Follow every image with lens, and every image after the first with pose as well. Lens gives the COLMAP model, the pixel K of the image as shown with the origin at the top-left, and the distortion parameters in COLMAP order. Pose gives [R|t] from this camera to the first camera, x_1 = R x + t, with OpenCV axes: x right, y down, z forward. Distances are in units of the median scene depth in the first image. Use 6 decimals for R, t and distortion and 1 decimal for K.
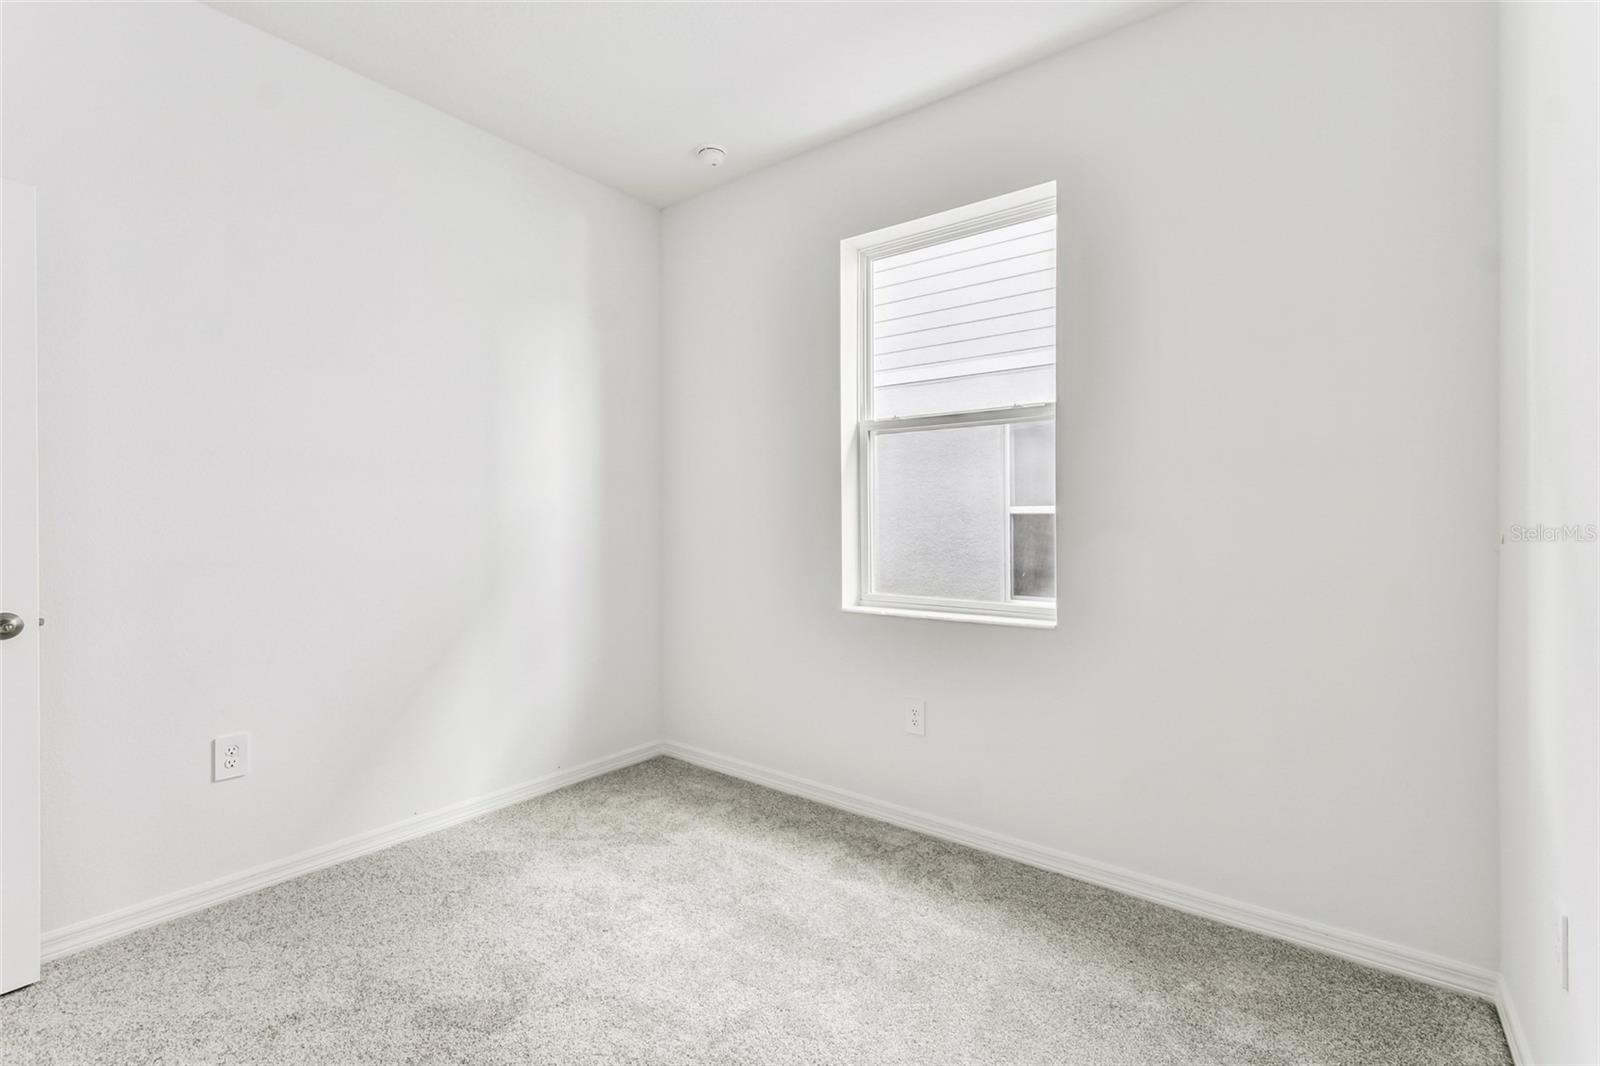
lens RADIAL K [[699.6, 0, 800.0], [0, 699.6, 533.0], [0, 0, 1]] dist [-0.001839, -0.000404]
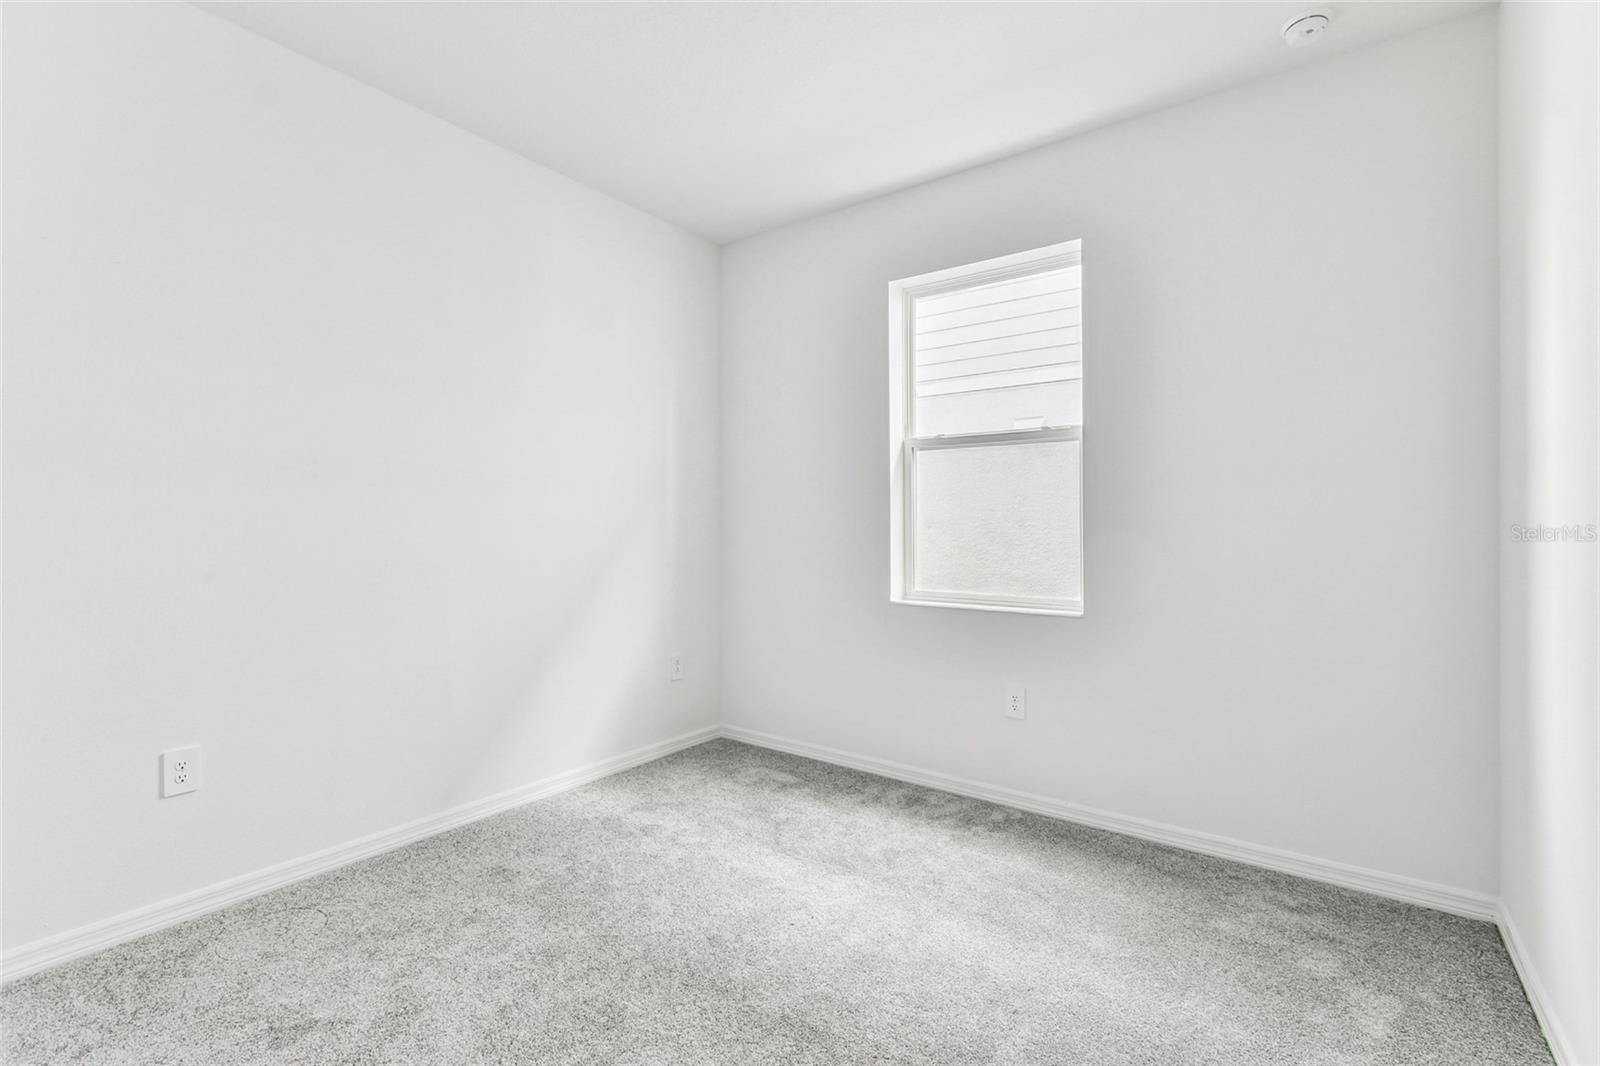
lens RADIAL K [[699.6, 0, 800.0], [0, 699.6, 533.0], [0, 0, 1]] dist [-0.001839, -0.000404]
pose [[0.999393, 0.002156, 0.034773, -0.129151], [-0.001778, 0.999939, -0.010910, 0.006764], [-0.034795, 0.010841, 0.999336, -0.138705]]
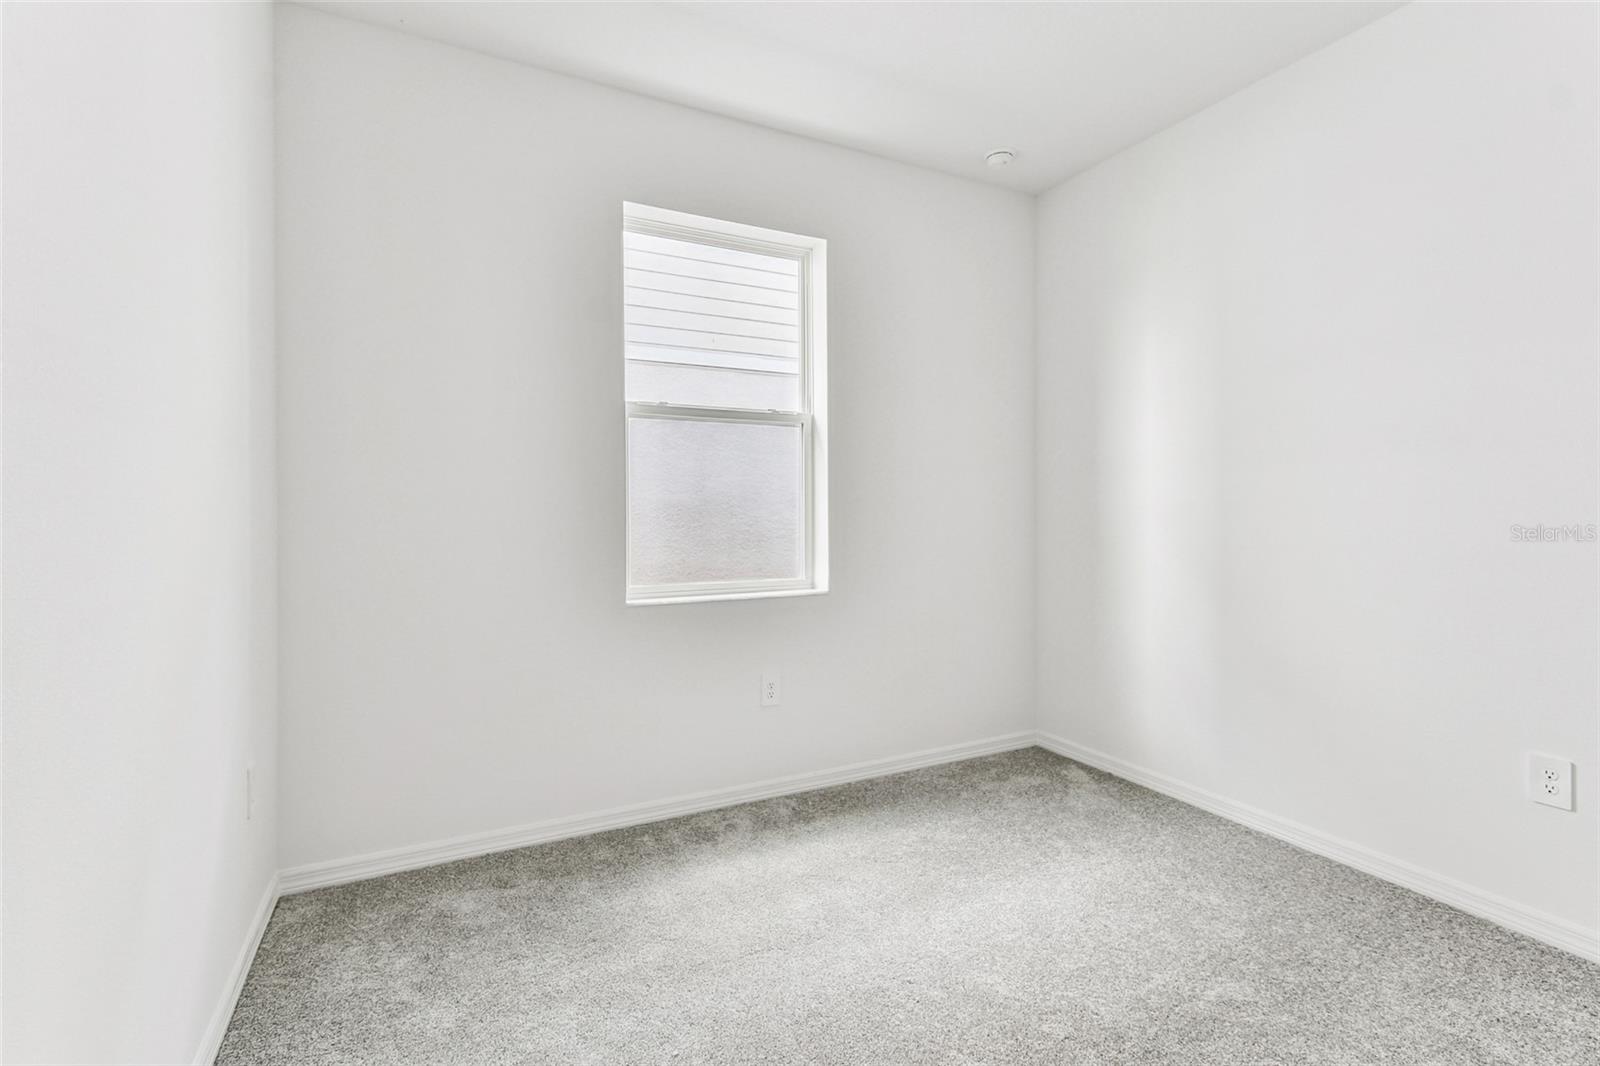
lens RADIAL K [[706.8, 0, 799.8], [0, 706.8, 515.5], [0, 0, 1]] dist [0.000401, -0.000040]
pose [[0.436396, -0.004266, 0.899745, -0.683495], [0.021765, 0.999746, -0.005817, 0.001433], [-0.899492, 0.022122, 0.436378, 0.411469]]
